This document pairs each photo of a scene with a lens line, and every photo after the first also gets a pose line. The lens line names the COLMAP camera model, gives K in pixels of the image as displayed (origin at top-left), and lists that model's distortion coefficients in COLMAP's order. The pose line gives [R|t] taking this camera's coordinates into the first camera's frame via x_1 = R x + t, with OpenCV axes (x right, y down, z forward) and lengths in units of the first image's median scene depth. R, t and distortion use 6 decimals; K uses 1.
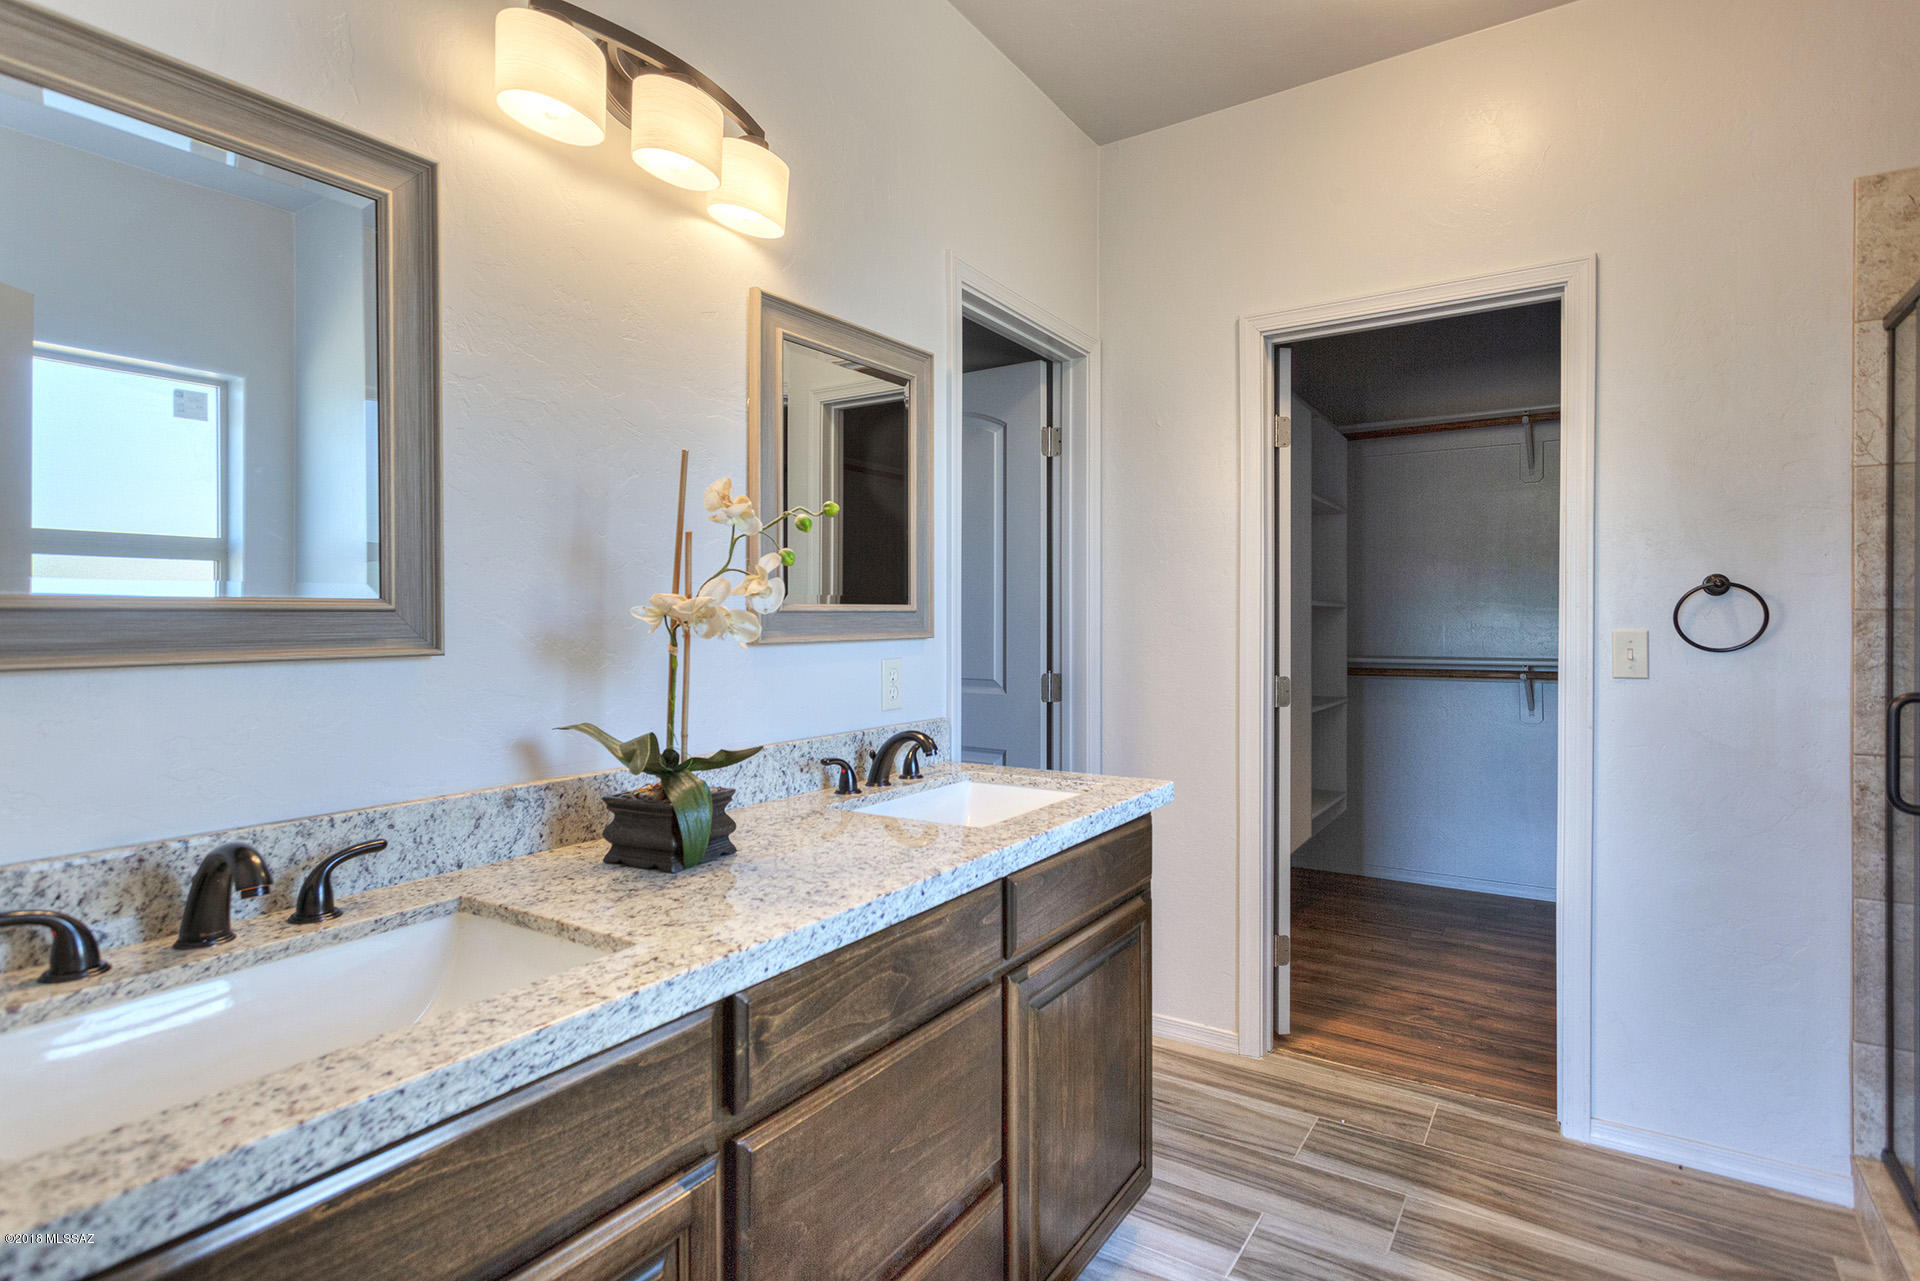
lens RADIAL K [[971.8, 0, 955.3], [0, 971.8, 625.3], [0, 0, 1]] dist [-0.001578, 0.003396]
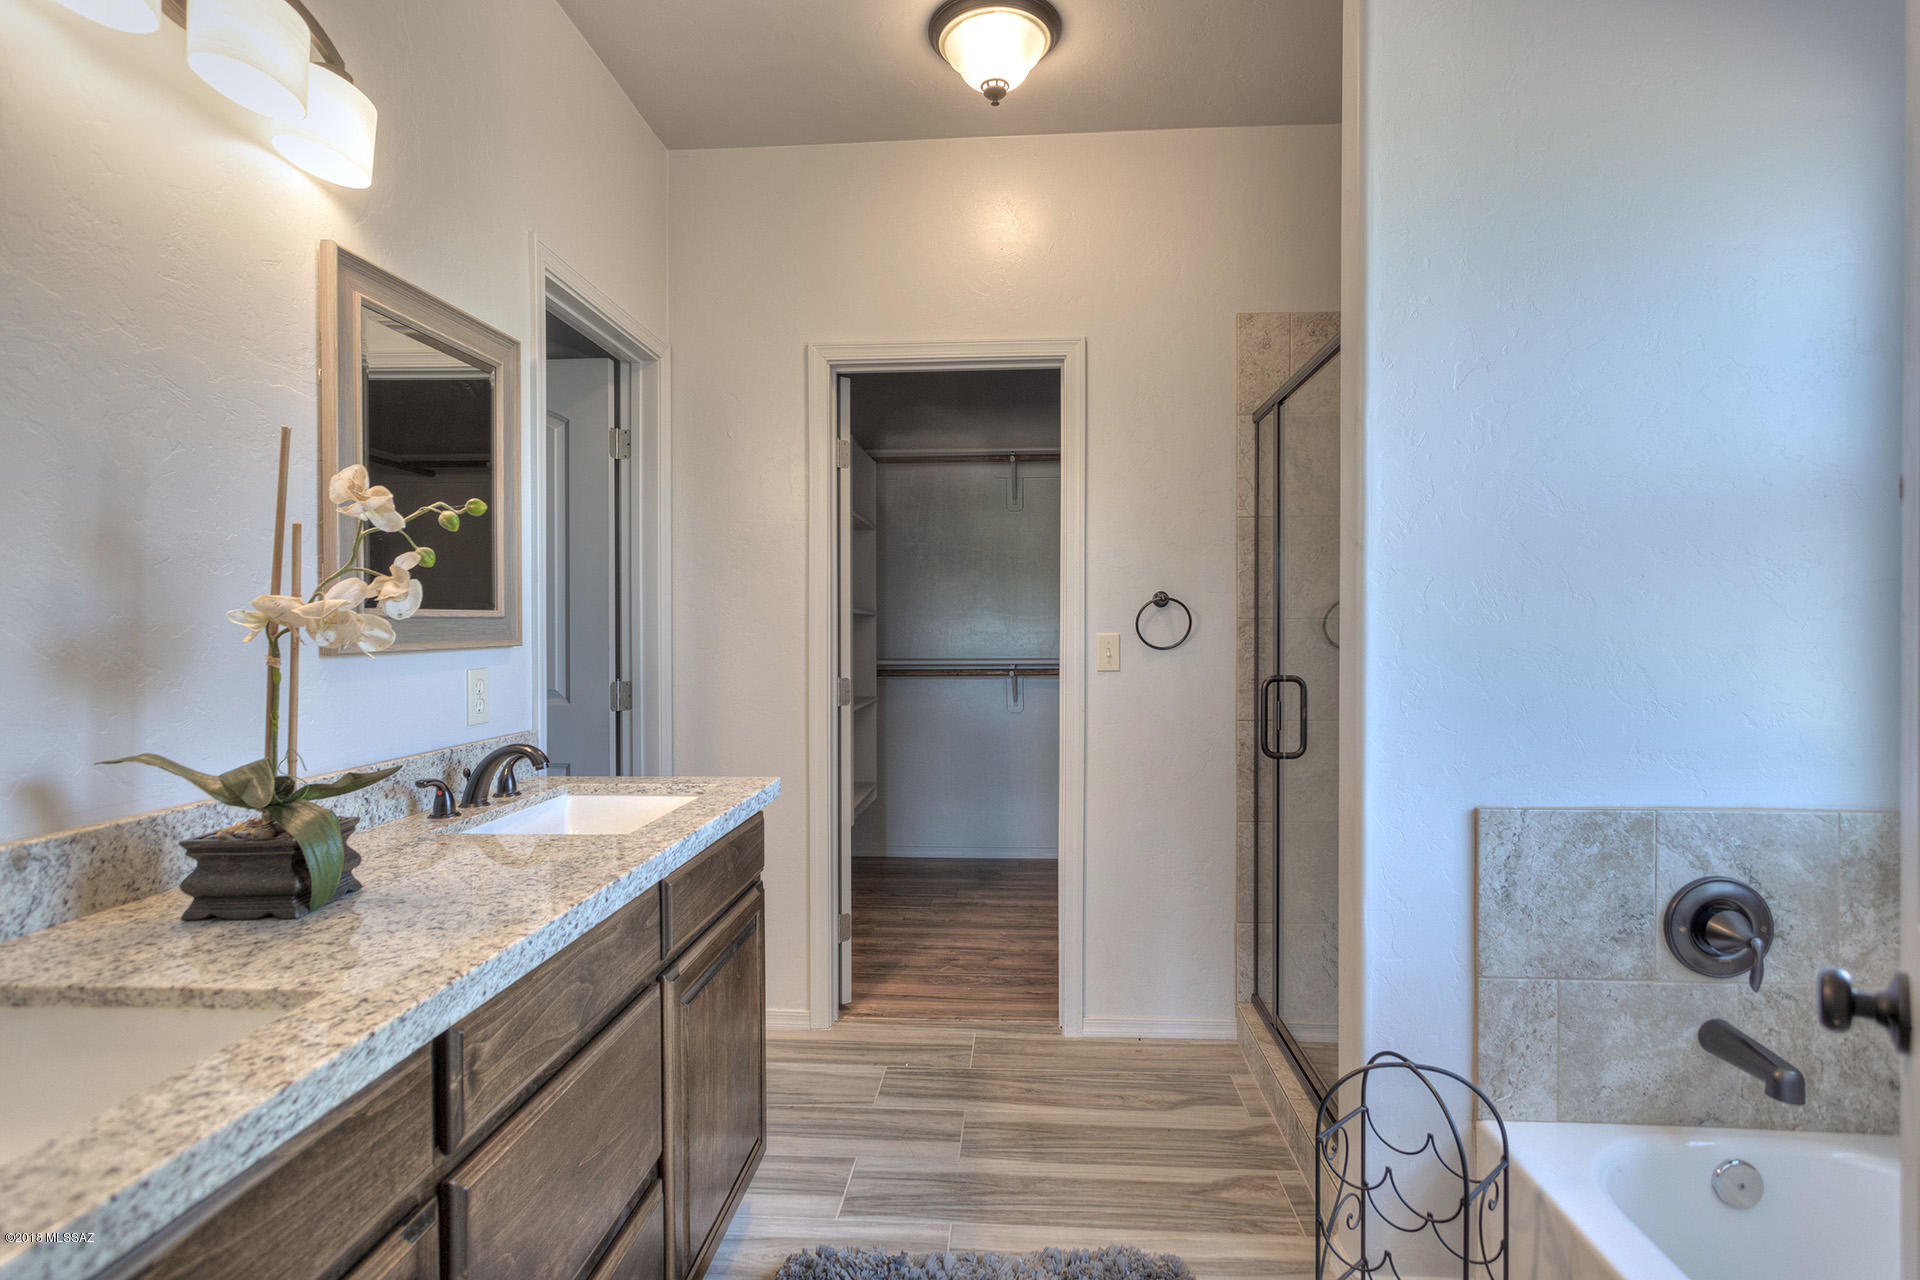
lens RADIAL K [[985.4, 0, 960.0], [0, 985.4, 640.0], [0, 0, 1]] dist [-0.001127, 0.002683]
pose [[0.864142, -0.008202, 0.503181, -0.161200], [0.004523, 0.999953, 0.008531, 0.001573], [-0.503228, -0.005096, 0.864139, -0.038476]]
